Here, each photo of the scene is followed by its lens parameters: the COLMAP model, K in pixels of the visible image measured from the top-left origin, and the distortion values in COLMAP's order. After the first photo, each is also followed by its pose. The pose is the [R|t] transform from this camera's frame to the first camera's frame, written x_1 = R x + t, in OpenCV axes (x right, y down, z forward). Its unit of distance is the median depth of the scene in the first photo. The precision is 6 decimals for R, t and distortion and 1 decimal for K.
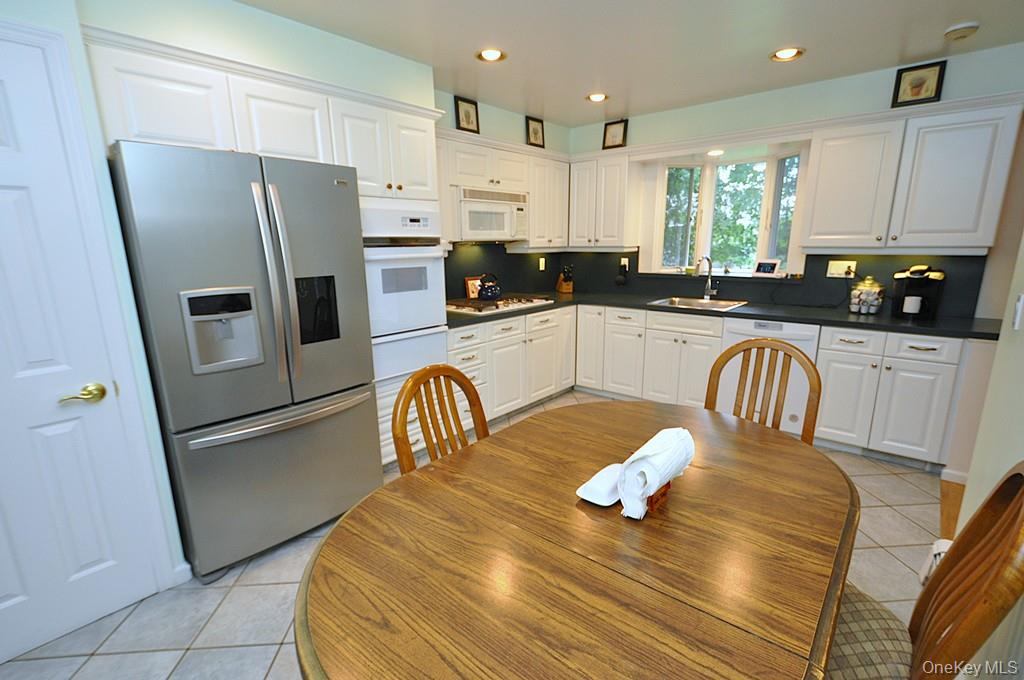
lens RADIAL K [[478.5, 0, 509.1], [0, 478.5, 355.5], [0, 0, 1]] dist [0.004225, -0.000517]
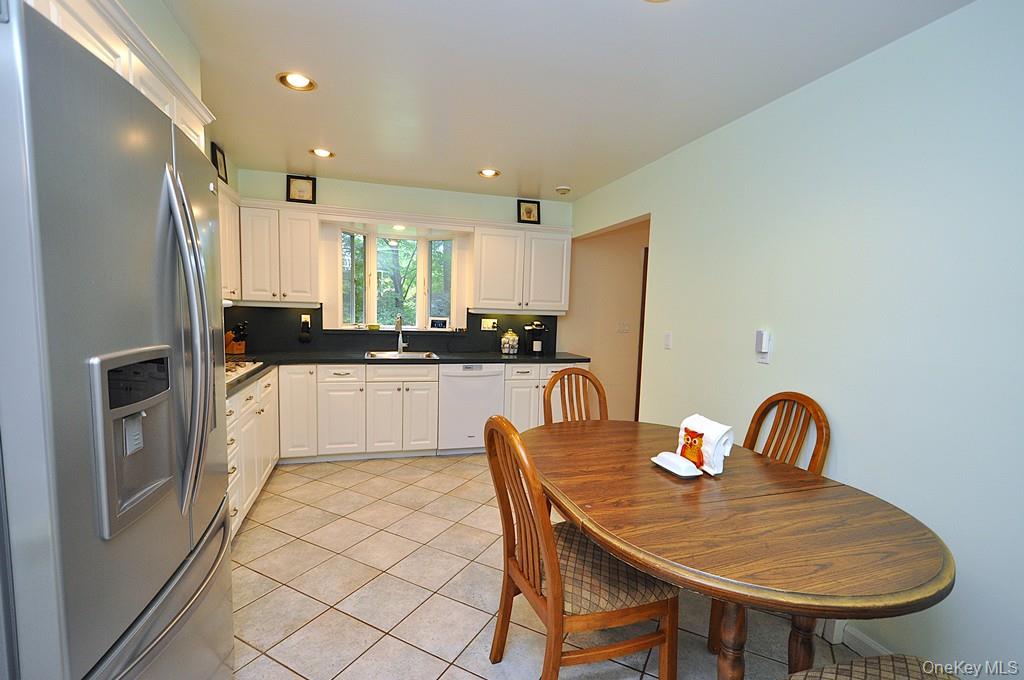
lens RADIAL K [[465.6, 0, 513.9], [0, 465.6, 355.6], [0, 0, 1]] dist [0.002356, -0.000071]
pose [[0.531037, -0.056670, 0.845452, -0.400235], [0.162751, 0.986005, -0.036134, -0.026142], [-0.831572, 0.156787, 0.532828, 0.207351]]
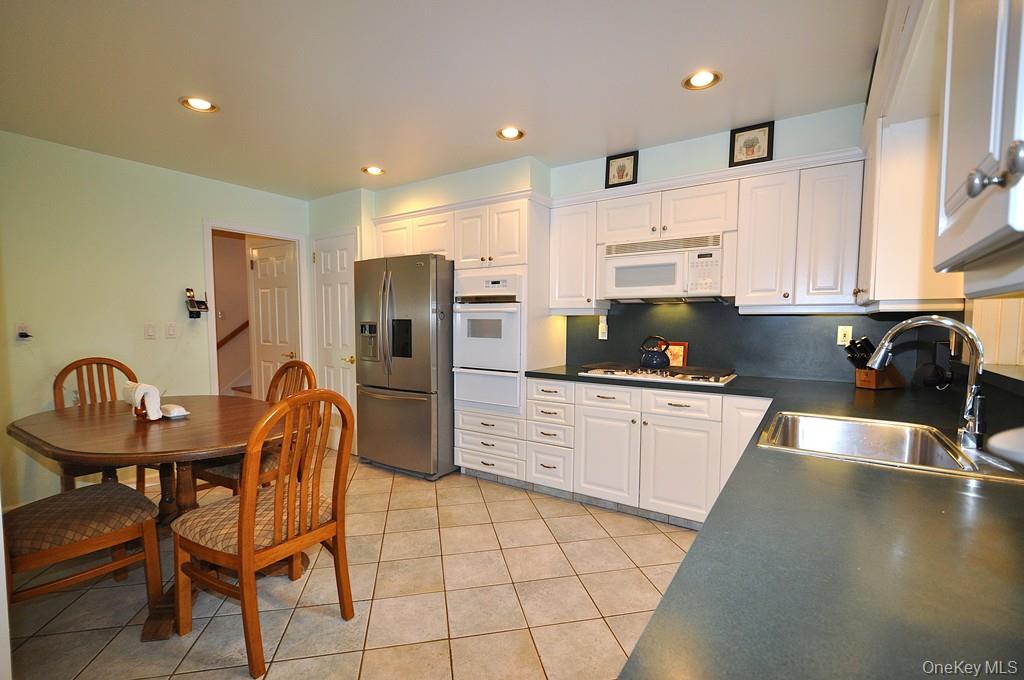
lens RADIAL K [[453.8, 0, 511.1], [0, 453.8, 352.2], [0, 0, 1]] dist [0.015511, -0.011566]
pose [[0.121279, 0.081618, -0.989257, 0.737939], [-0.237561, 0.970038, 0.050908, -0.130215], [0.963772, 0.228835, 0.137035, 0.679396]]
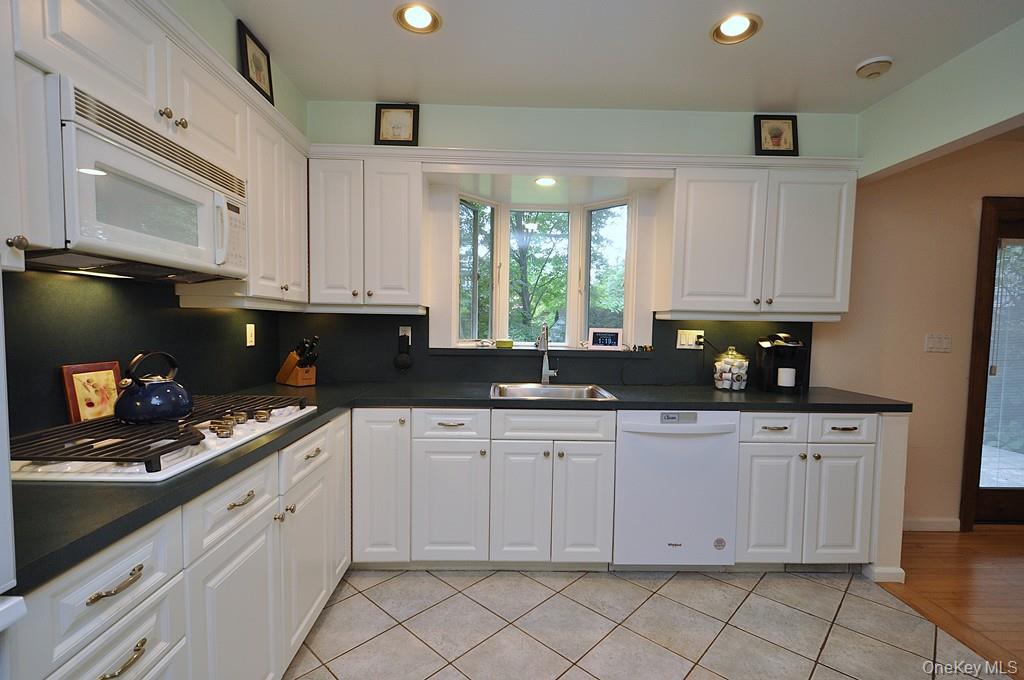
lens RADIAL K [[473.1, 0, 511.4], [0, 473.1, 352.3], [0, 0, 1]] dist [0.001891, -0.000579]
pose [[0.737588, -0.016503, 0.675050, -0.089266], [0.134694, 0.983207, -0.123136, -0.090557], [-0.661681, 0.181749, 0.727424, 0.564770]]
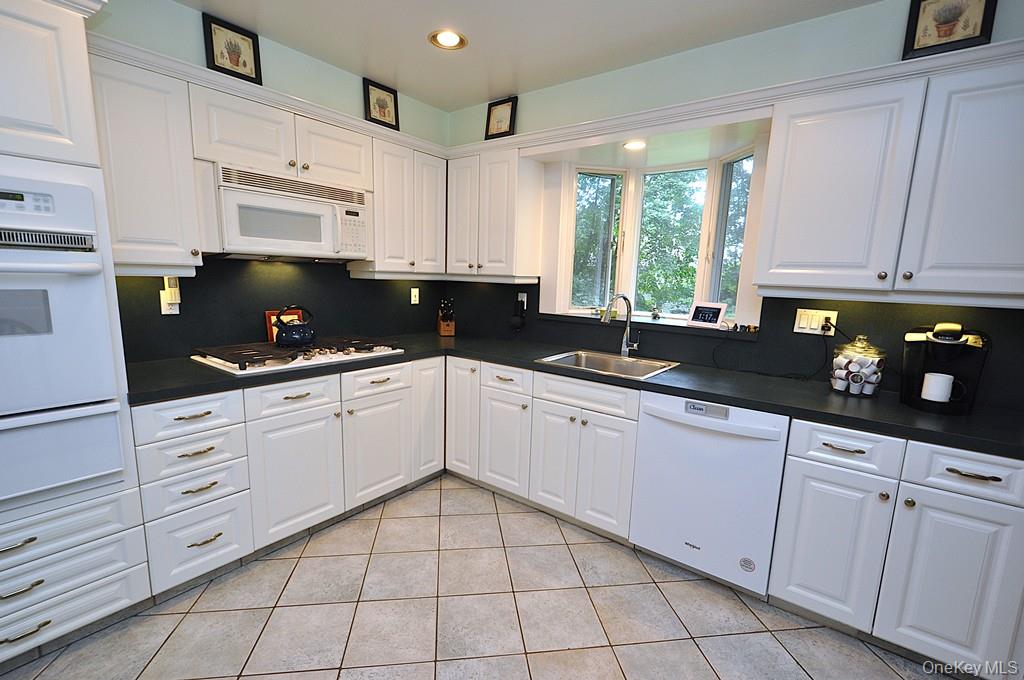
lens RADIAL K [[459.1, 0, 510.3], [0, 459.1, 355.0], [0, 0, 1]] dist [0.000982, -0.000507]
pose [[0.997213, 0.032567, 0.067124, 0.218263], [-0.028305, 0.997581, -0.063496, -0.076688], [-0.069029, 0.061419, 0.995722, 0.375699]]
